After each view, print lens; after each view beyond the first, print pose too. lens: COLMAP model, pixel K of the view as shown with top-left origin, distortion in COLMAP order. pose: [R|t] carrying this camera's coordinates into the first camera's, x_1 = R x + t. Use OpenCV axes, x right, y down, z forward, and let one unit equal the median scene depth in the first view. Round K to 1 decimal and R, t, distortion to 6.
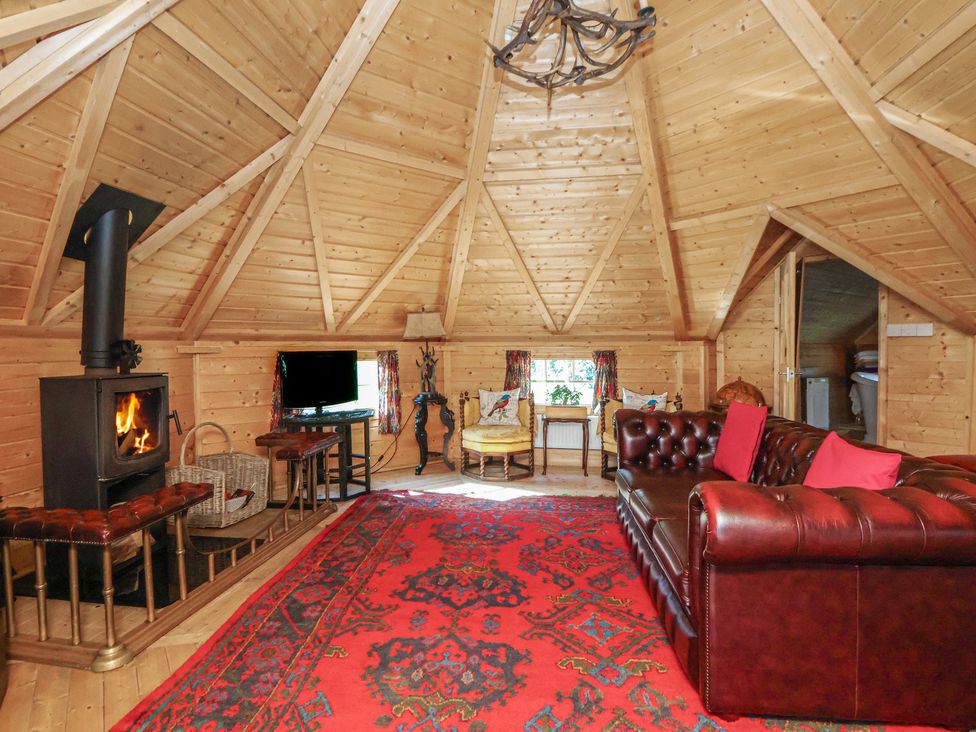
lens RADIAL K [[507.8, 0, 488.0], [0, 507.8, 366.0], [0, 0, 1]] dist [0.004353, -0.011134]
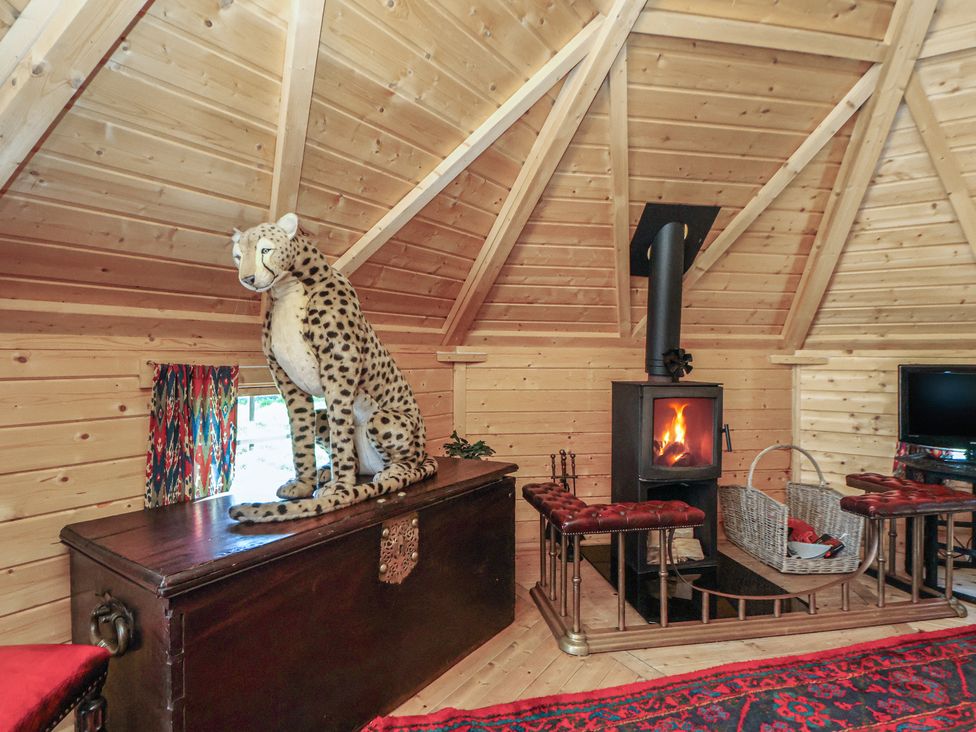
lens RADIAL K [[531.6, 0, 487.3], [0, 531.6, 361.2], [0, 0, 1]] dist [-0.004897, -0.003461]
pose [[0.314016, 0.016114, -0.949281, 0.155688], [-0.043159, 0.999065, 0.002683, -0.011701], [0.948436, 0.040127, 0.314418, 0.260019]]
